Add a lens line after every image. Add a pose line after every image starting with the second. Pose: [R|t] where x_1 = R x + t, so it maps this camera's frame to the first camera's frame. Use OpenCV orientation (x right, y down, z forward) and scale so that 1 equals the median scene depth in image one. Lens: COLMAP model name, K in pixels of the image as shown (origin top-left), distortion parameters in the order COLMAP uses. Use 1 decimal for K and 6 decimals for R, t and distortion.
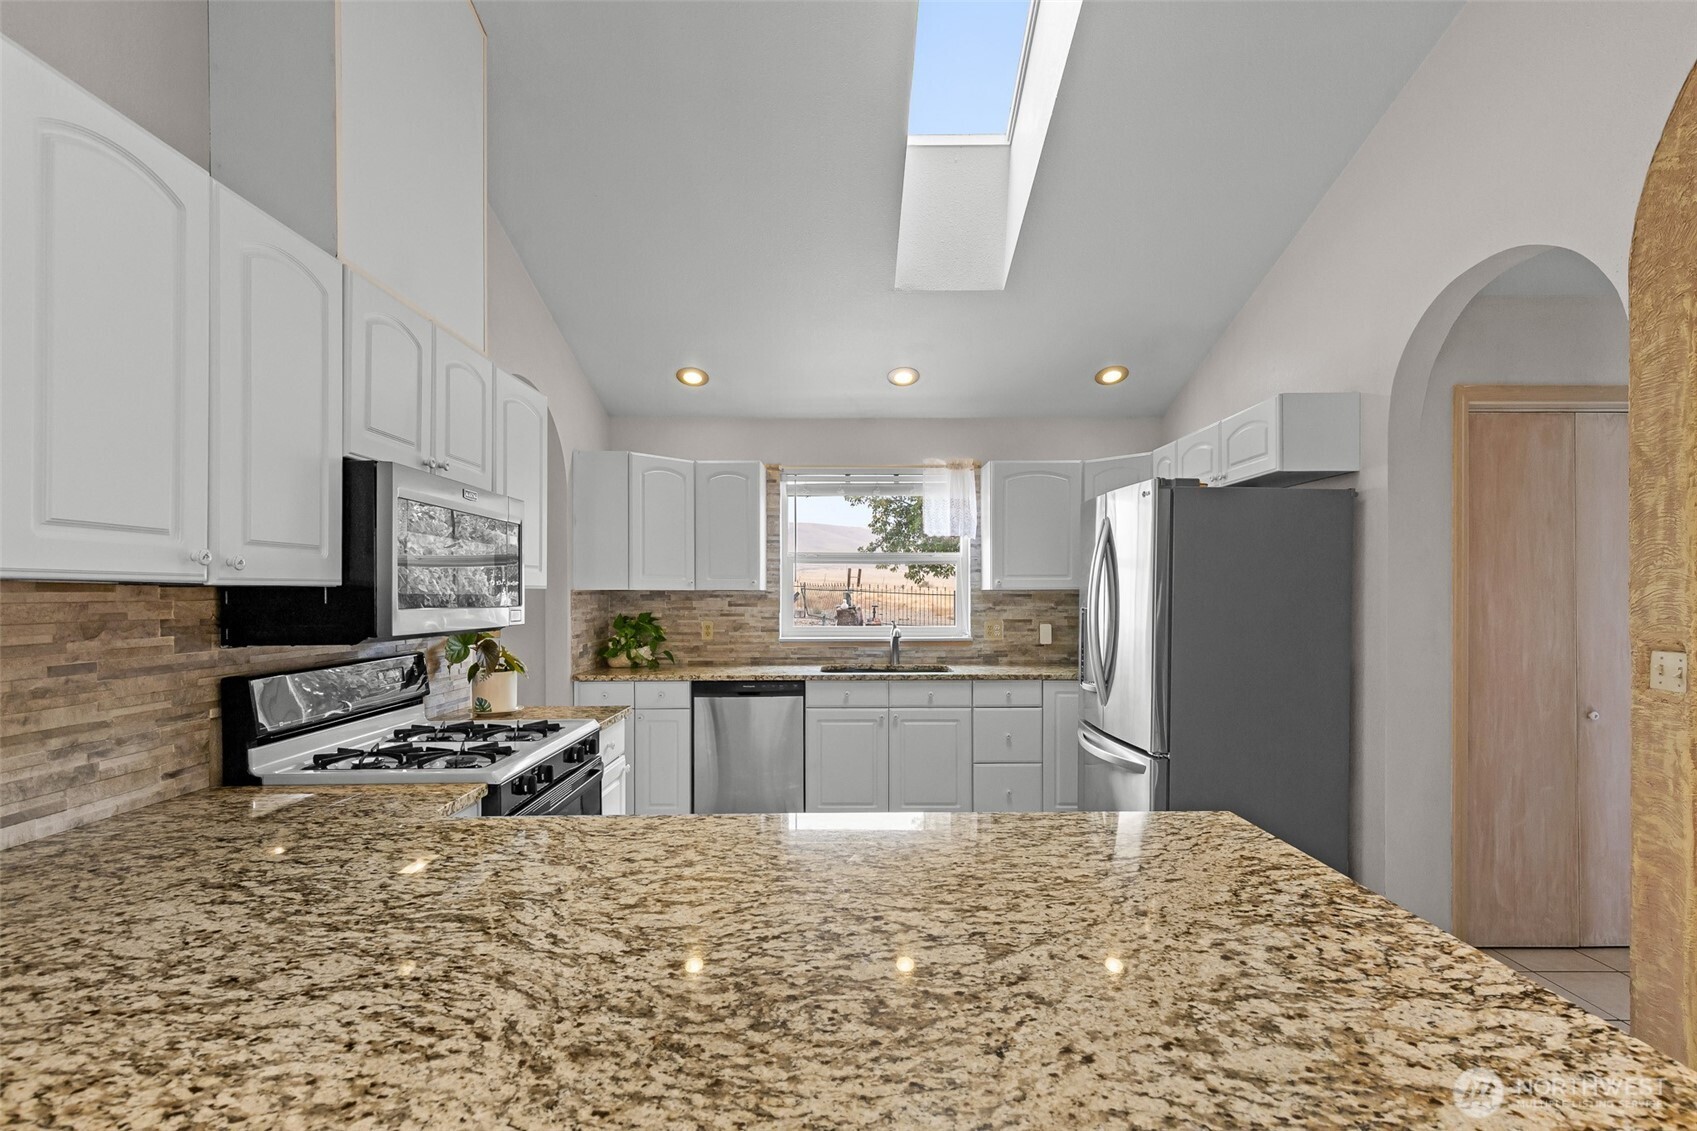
lens RADIAL K [[773.2, 0, 846.2], [0, 773.2, 592.5], [0, 0, 1]] dist [0.005115, 0.001019]
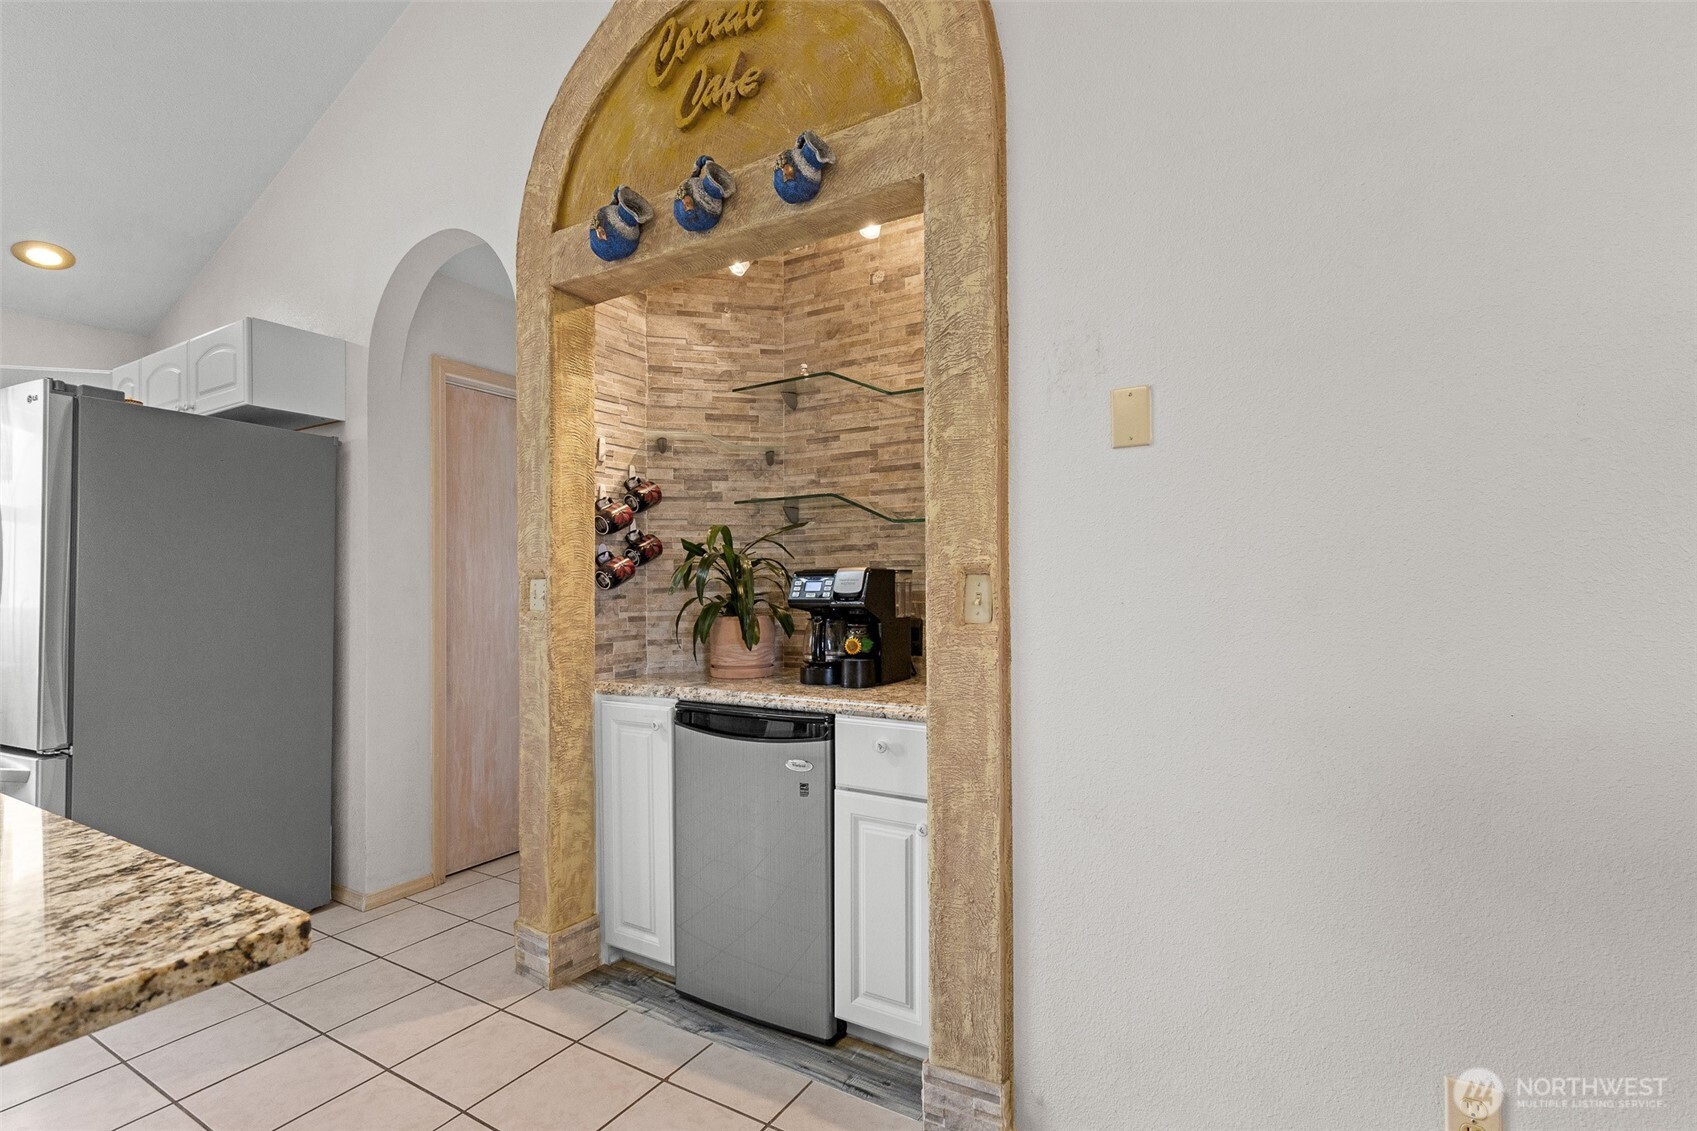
lens RADIAL K [[773.4, 0, 853.7], [0, 773.4, 581.5], [0, 0, 1]] dist [0.008128, -0.003869]
pose [[0.507593, 0.002081, 0.861594, 0.159303], [0.007606, 0.999947, -0.006896, 0.060807], [-0.861563, 0.010054, 0.507551, -0.044465]]
